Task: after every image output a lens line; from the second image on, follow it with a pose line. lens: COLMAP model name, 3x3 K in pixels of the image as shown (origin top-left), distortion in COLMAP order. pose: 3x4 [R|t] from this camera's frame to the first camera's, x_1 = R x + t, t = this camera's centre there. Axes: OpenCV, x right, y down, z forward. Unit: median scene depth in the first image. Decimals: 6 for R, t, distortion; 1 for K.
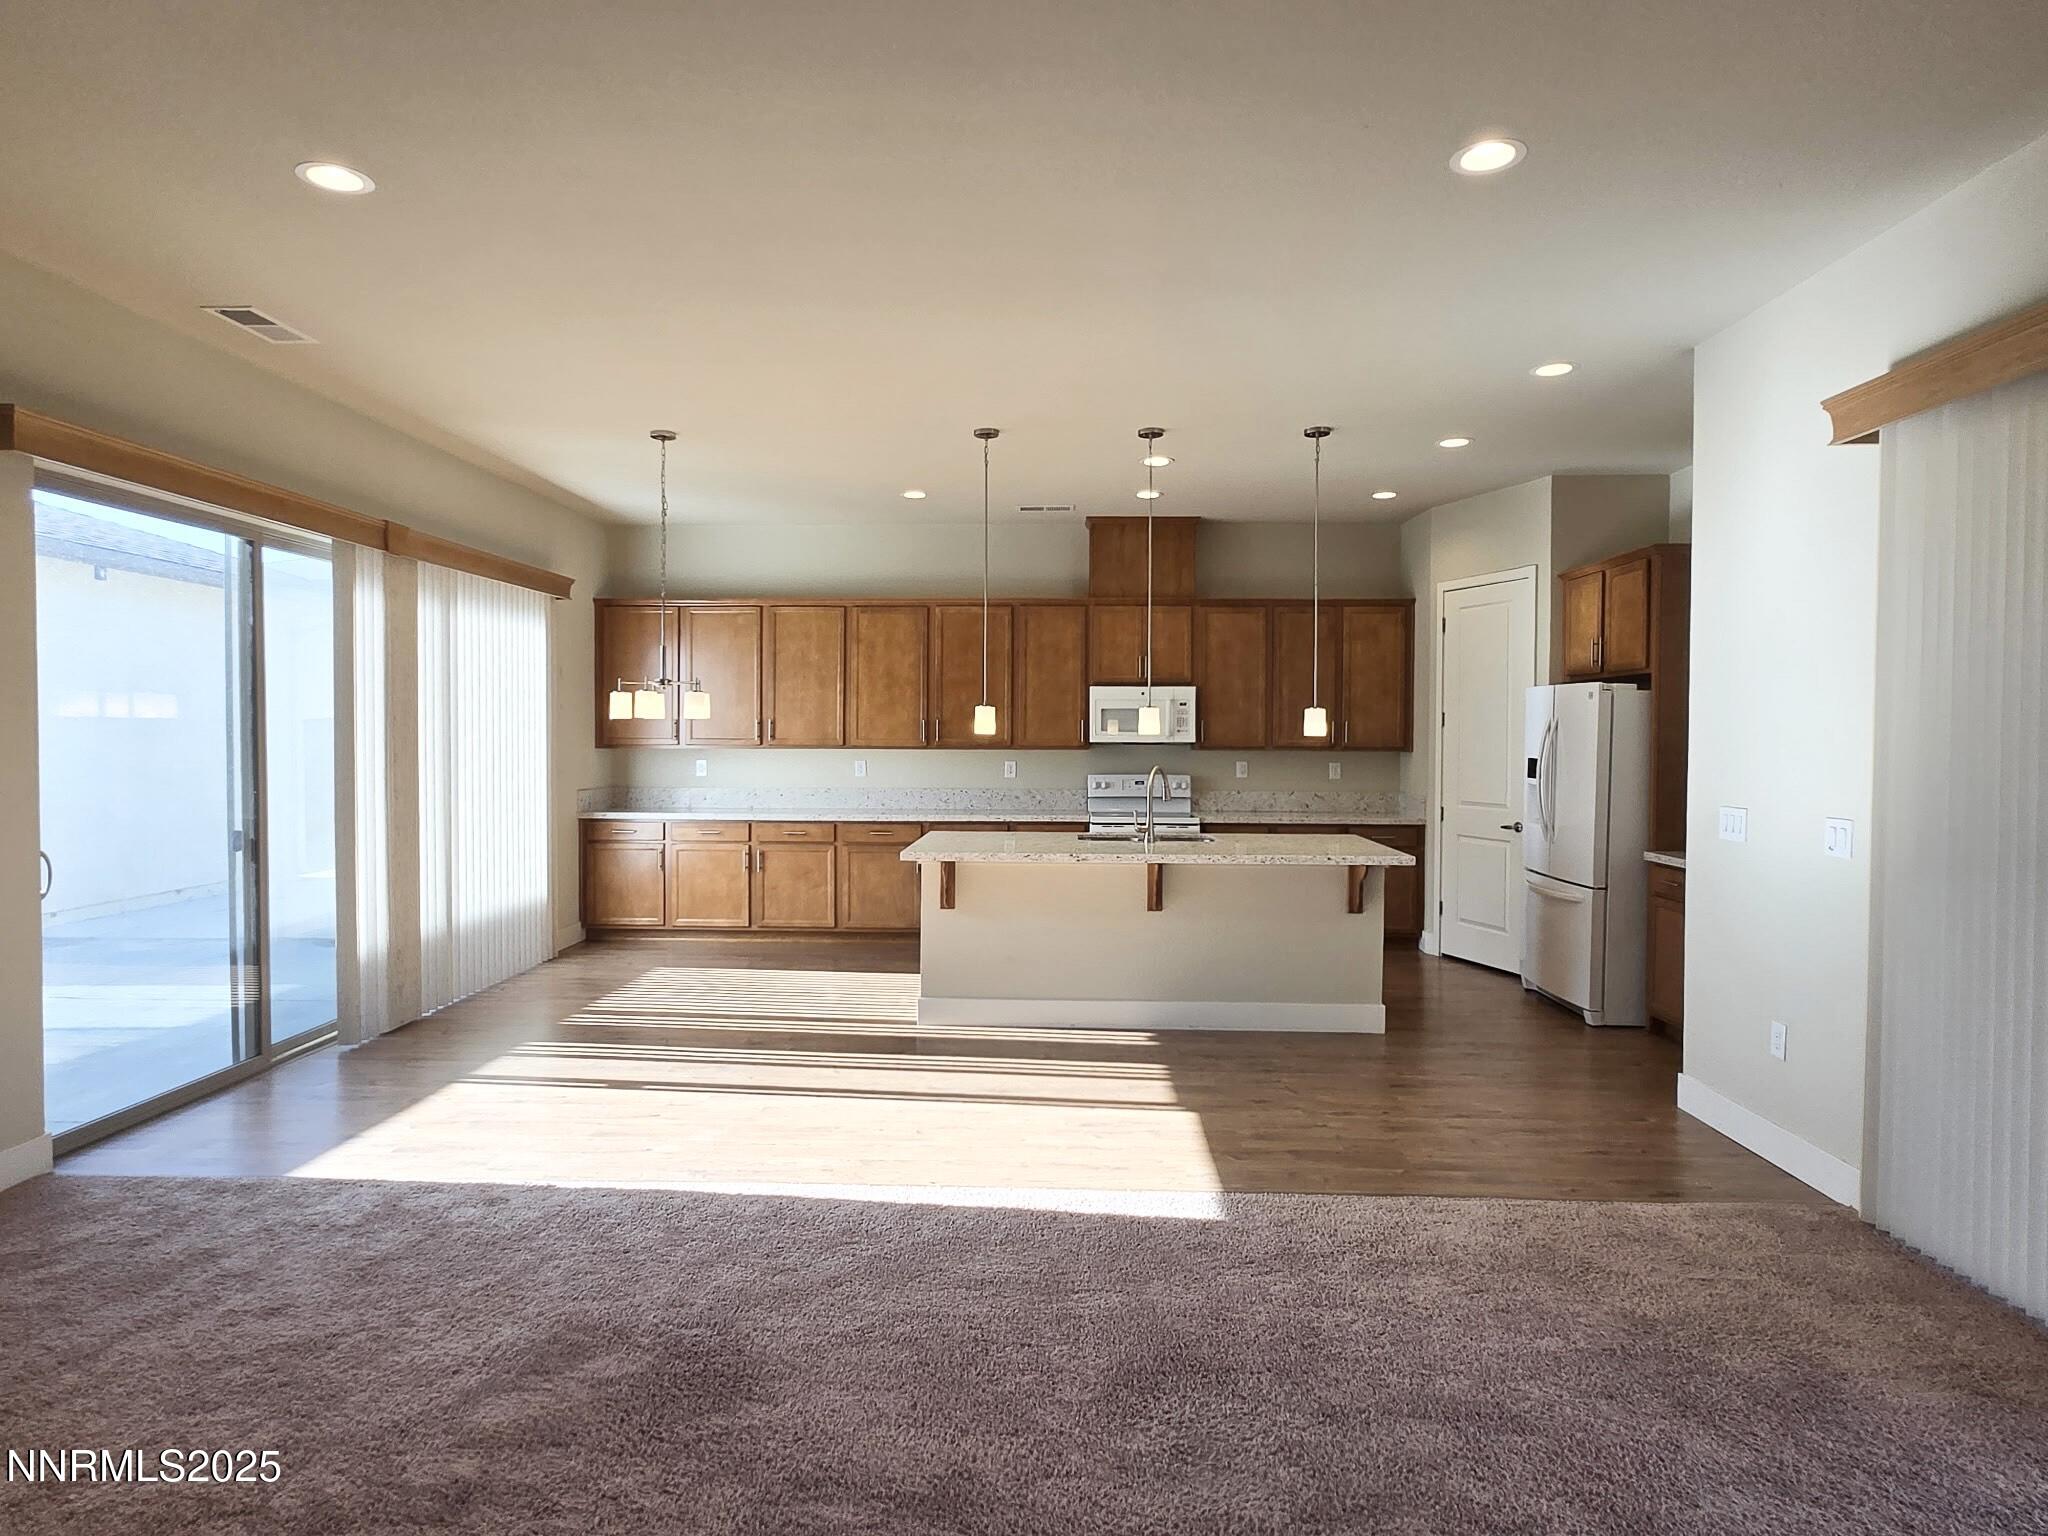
lens RADIAL K [[1153.3, 0, 1024.0], [0, 1153.3, 768.0], [0, 0, 1]] dist [-0.001279, -0.001997]
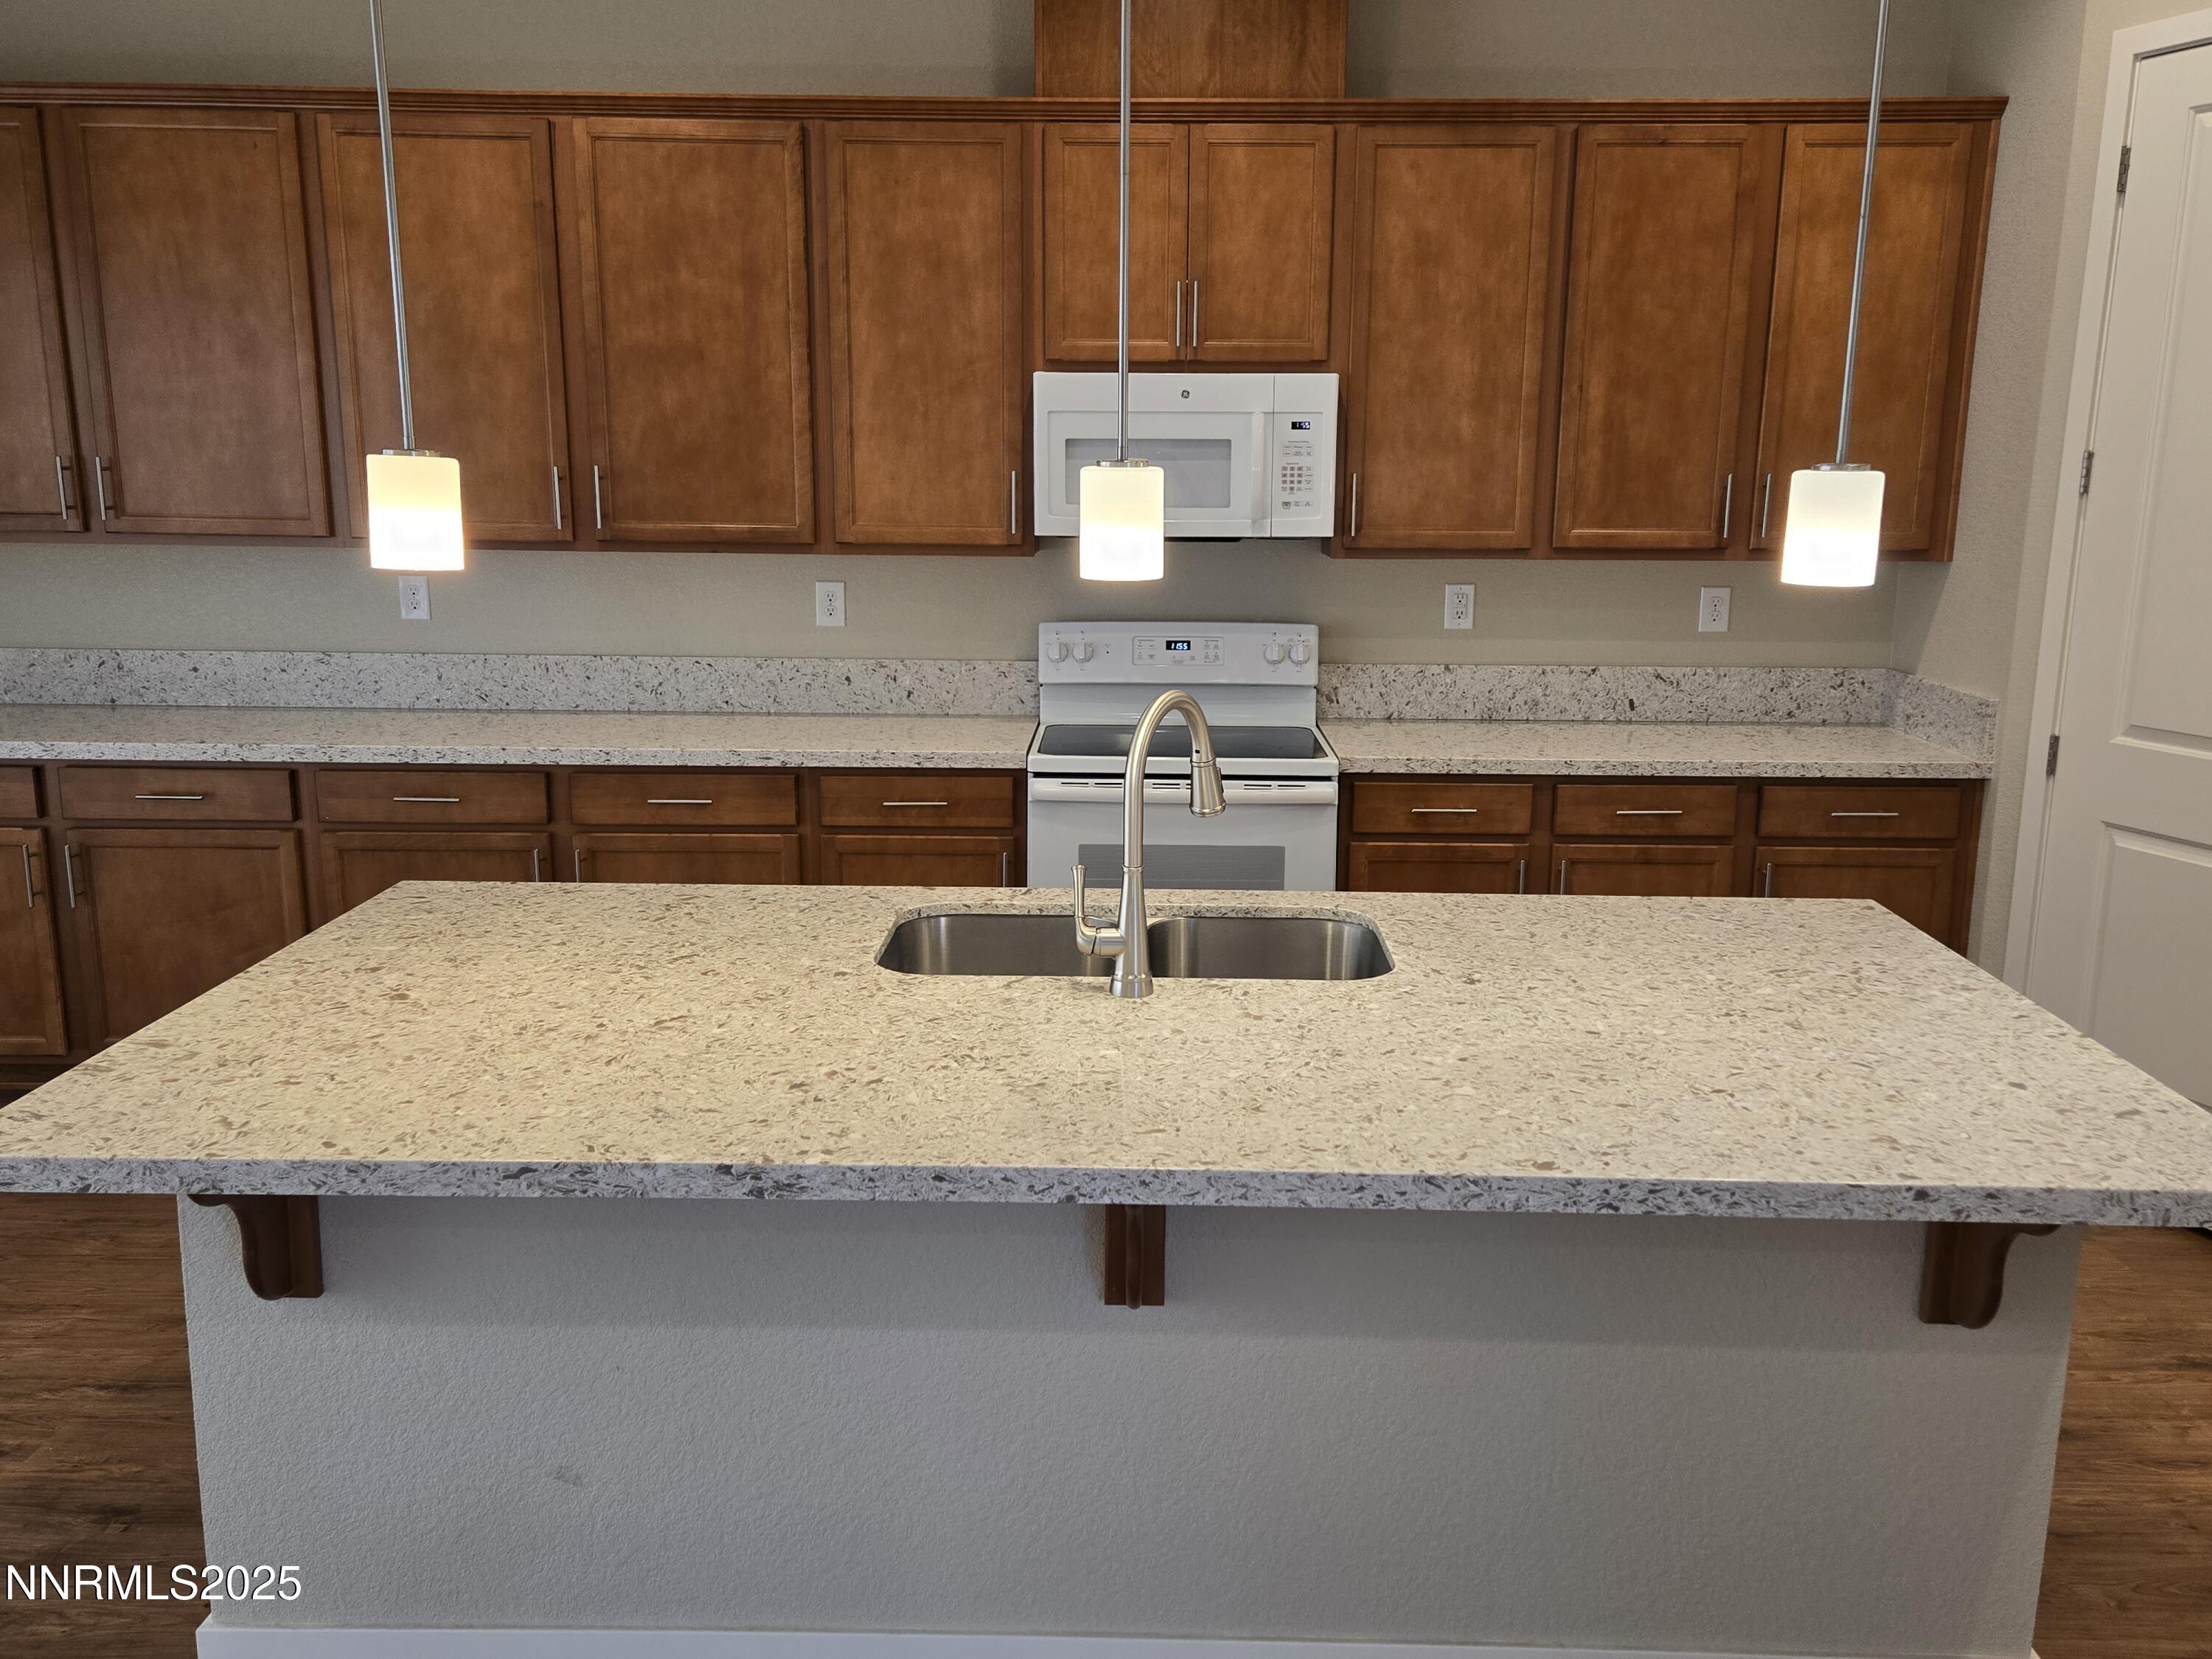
lens RADIAL K [[1772.2, 0, 1118.9], [0, 1772.2, 802.1], [0, 0, 1]] dist [0.082920, -0.055977]
pose [[0.999786, 0.000231, 0.020691, 0.072726], [-0.003658, 0.986168, 0.165711, -0.032317], [-0.020366, -0.165752, 0.985957, 0.456641]]
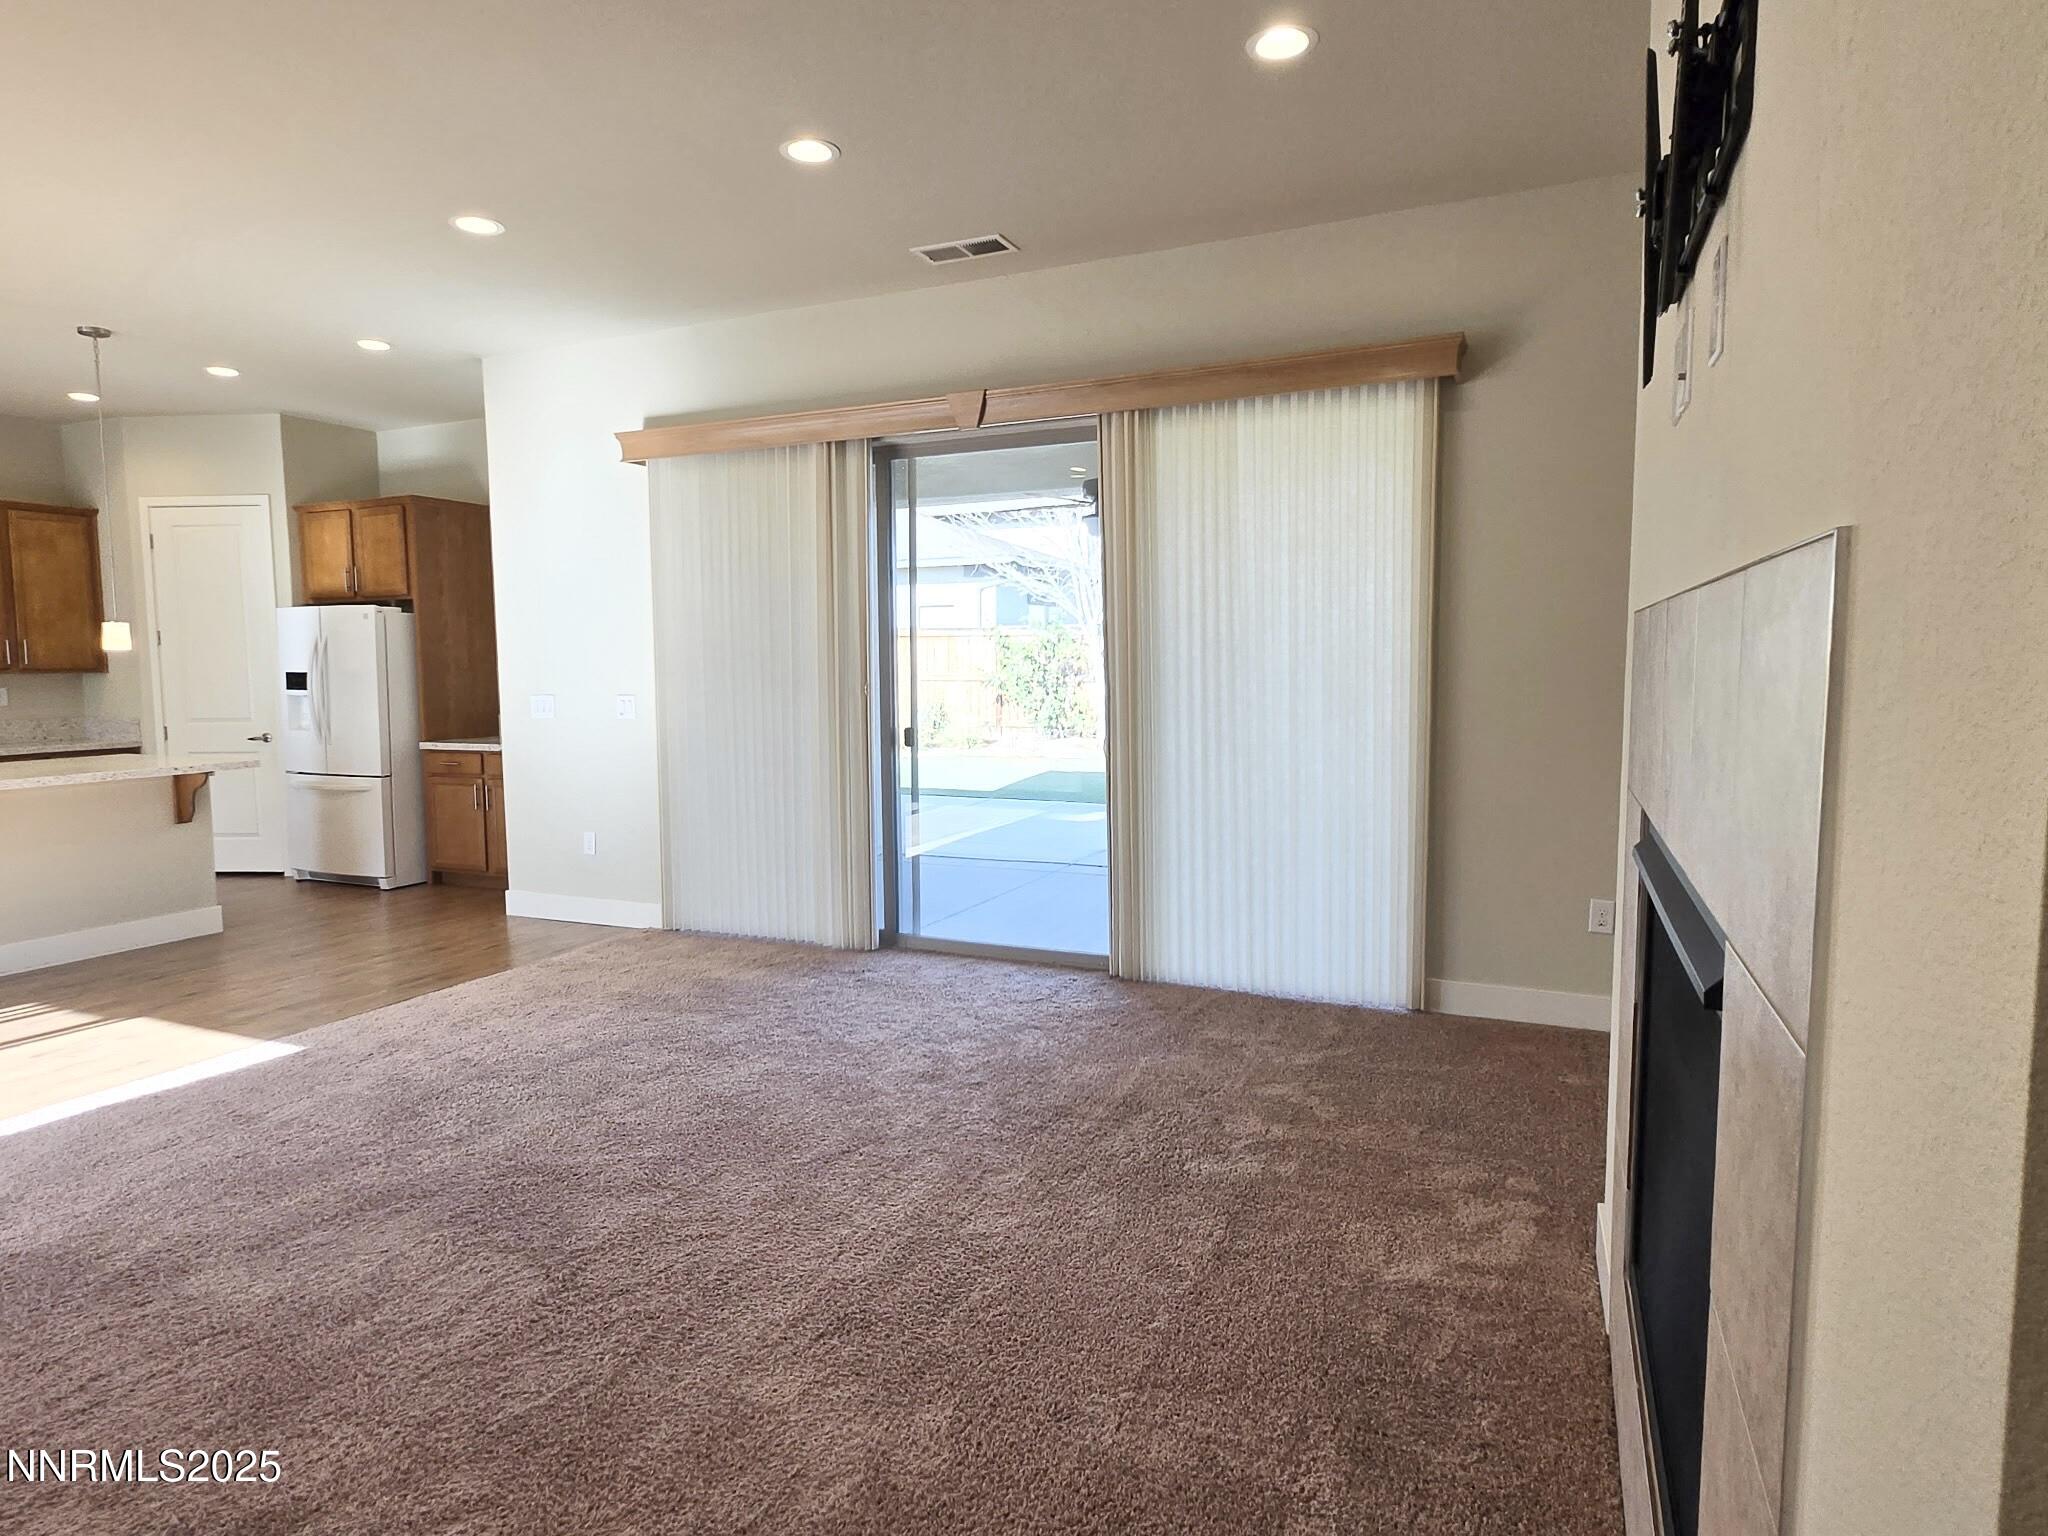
lens RADIAL K [[1153.3, 0, 1024.0], [0, 1153.3, 768.0], [0, 0, 1]] dist [-0.001279, -0.001997]
pose [[0.368911, -0.090728, 0.925026, -0.274058], [0.038612, 0.995861, 0.082277, 0.016017], [-0.928662, 0.005364, 0.370888, -0.054456]]
